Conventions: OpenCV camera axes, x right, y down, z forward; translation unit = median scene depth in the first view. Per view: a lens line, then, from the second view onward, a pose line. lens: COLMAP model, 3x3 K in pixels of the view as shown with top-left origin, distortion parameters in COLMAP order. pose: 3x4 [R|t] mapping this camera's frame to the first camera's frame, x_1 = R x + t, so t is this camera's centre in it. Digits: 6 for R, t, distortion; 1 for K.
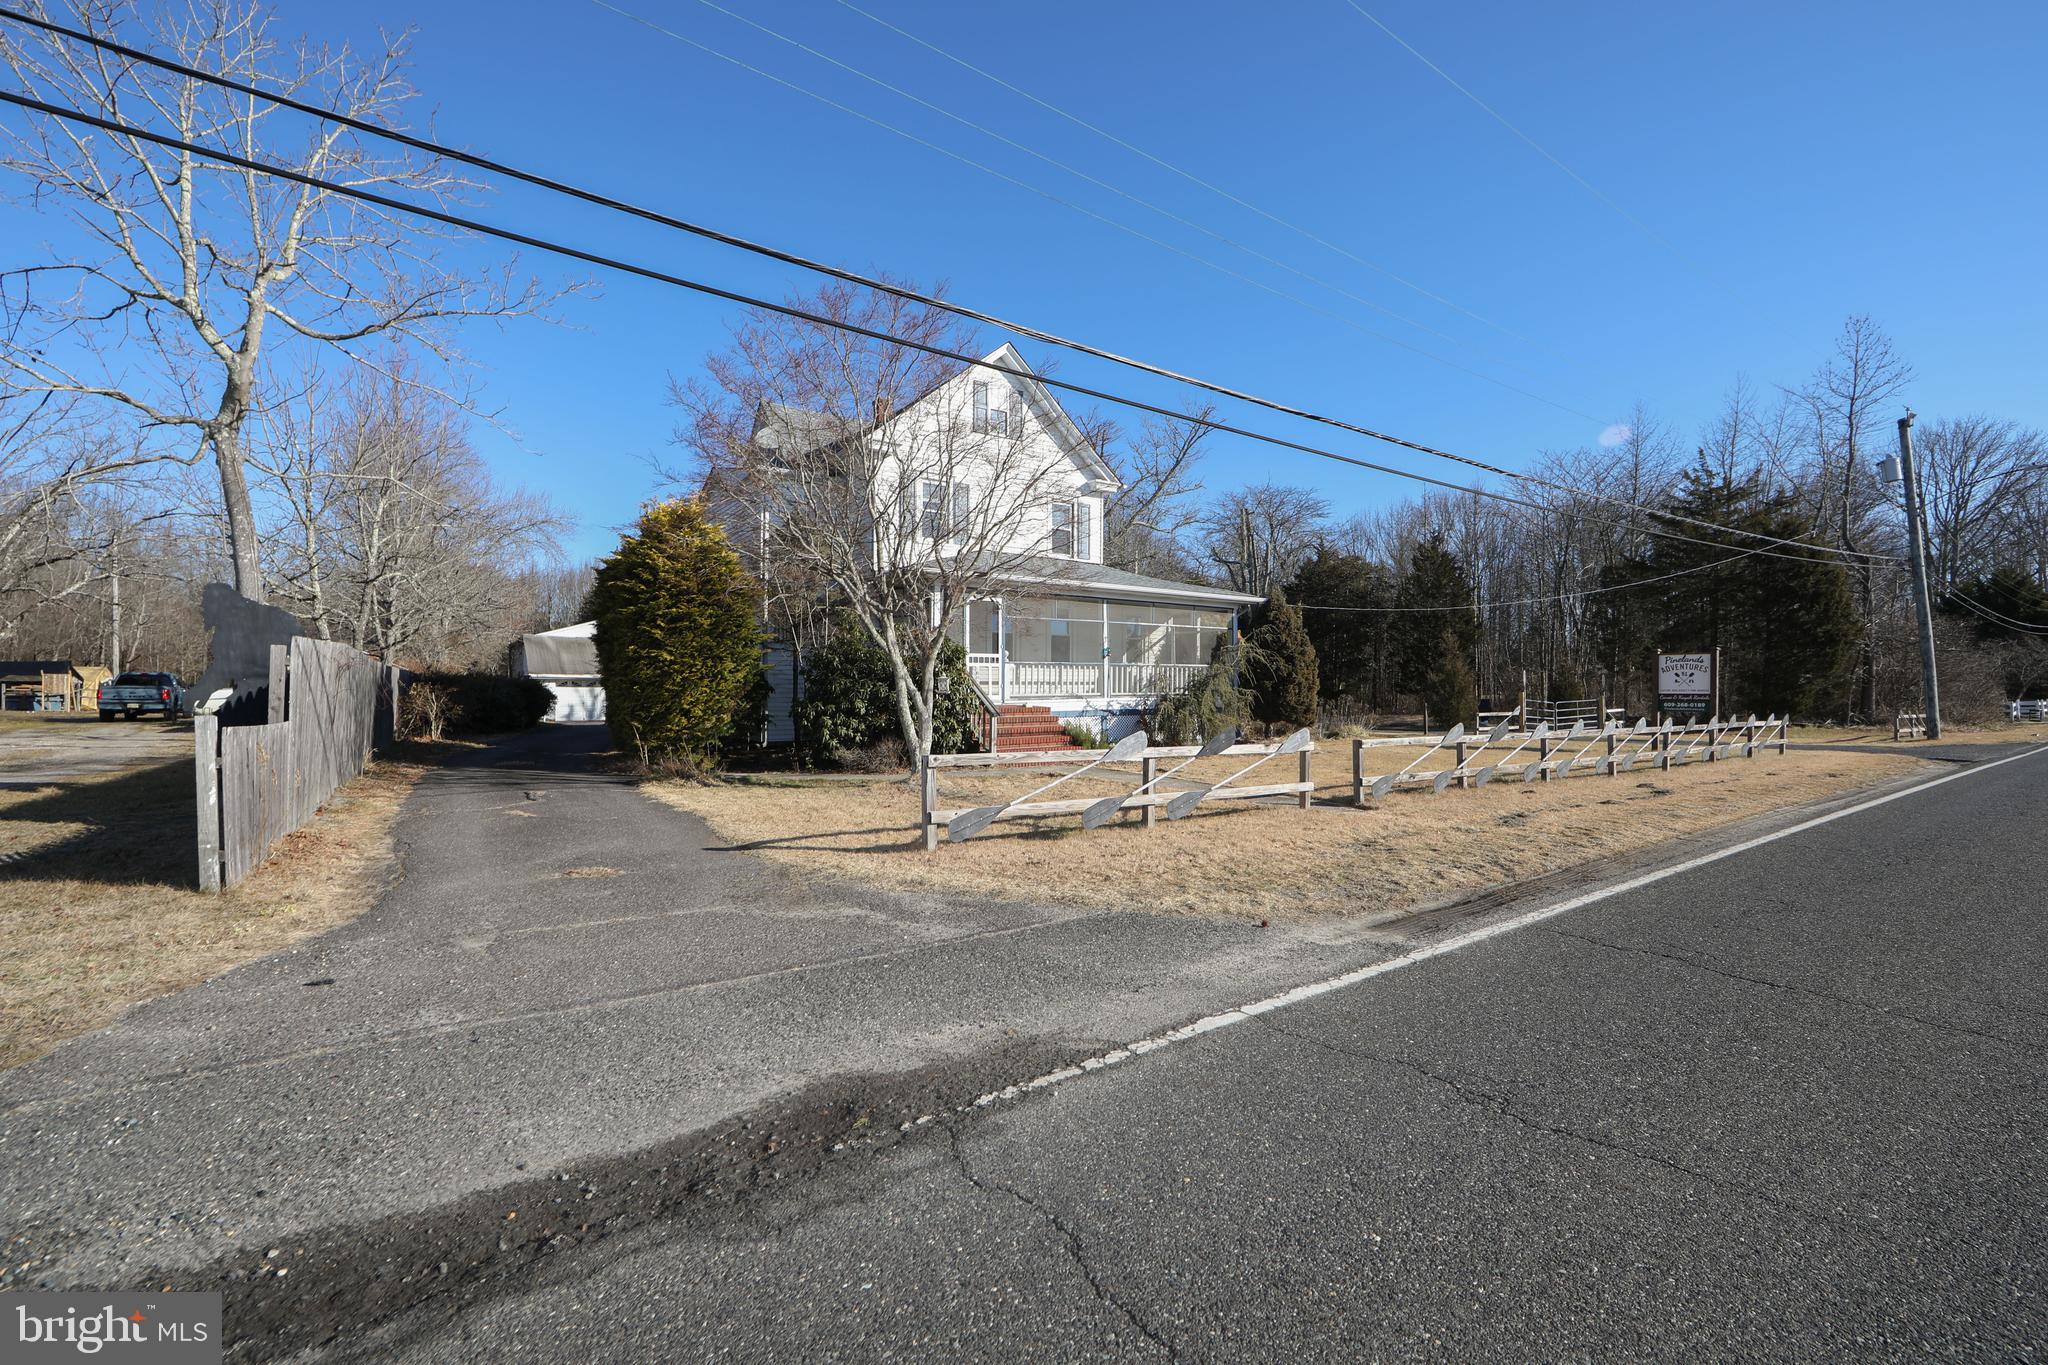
lens RADIAL K [[854.0, 0, 1028.6], [0, 854.0, 681.3], [0, 0, 1]] dist [-0.000313, 0.004391]
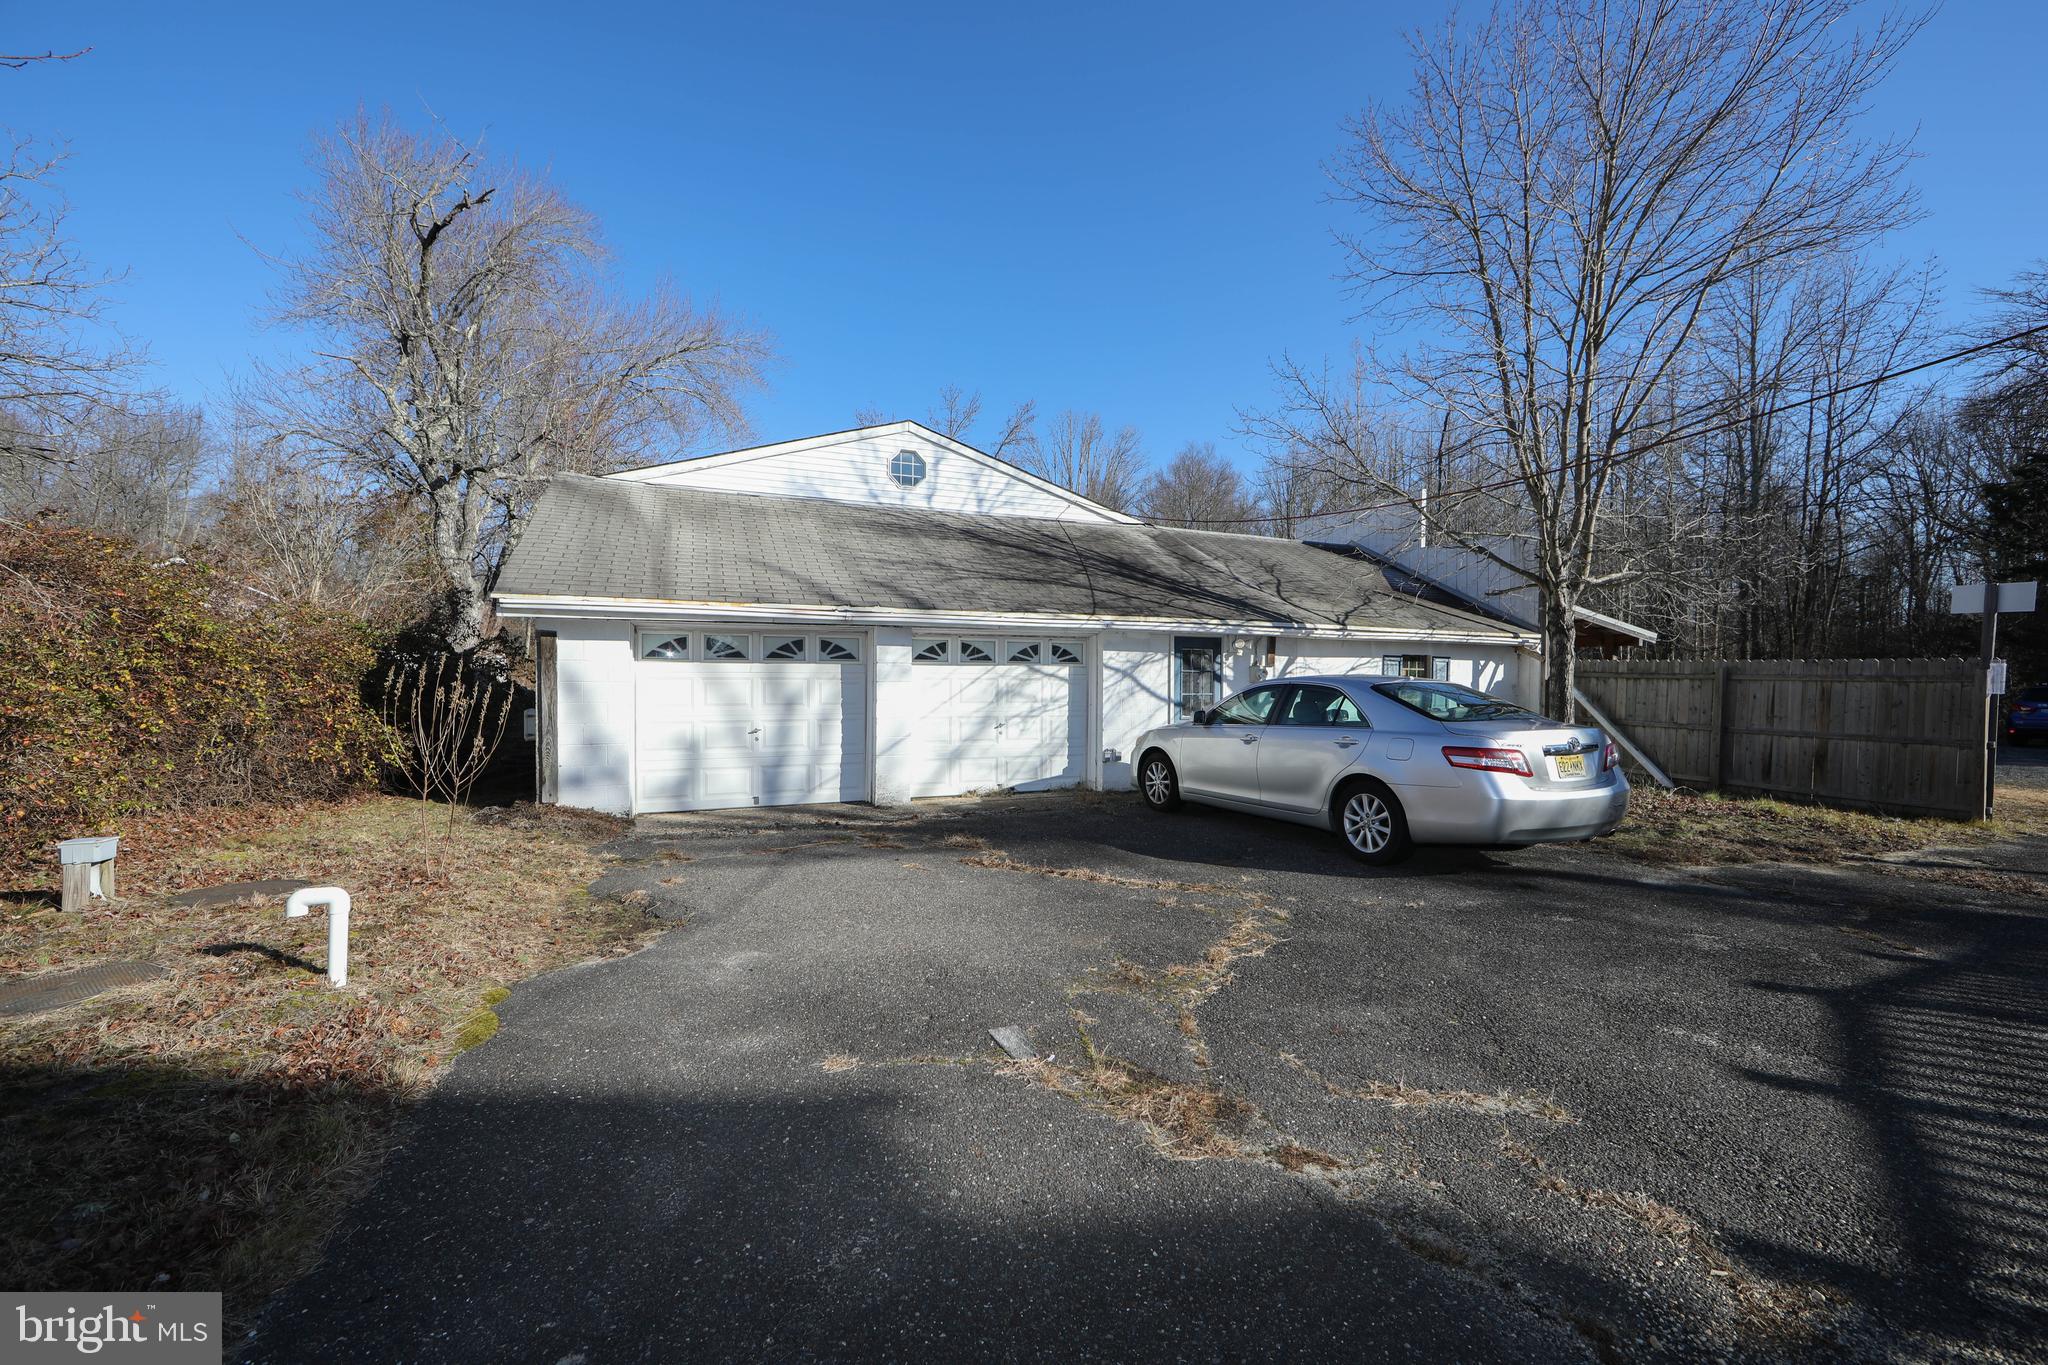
lens RADIAL K [[828.9, 0, 1031.4], [0, 828.9, 680.5], [0, 0, 1]] dist [0.000570, 0.000133]
pose [[0.981435, -0.003705, -0.191759, -0.943054], [0.005616, 0.999940, 0.009423, 0.023100], [0.191712, -0.010325, 0.981397, 1.872326]]
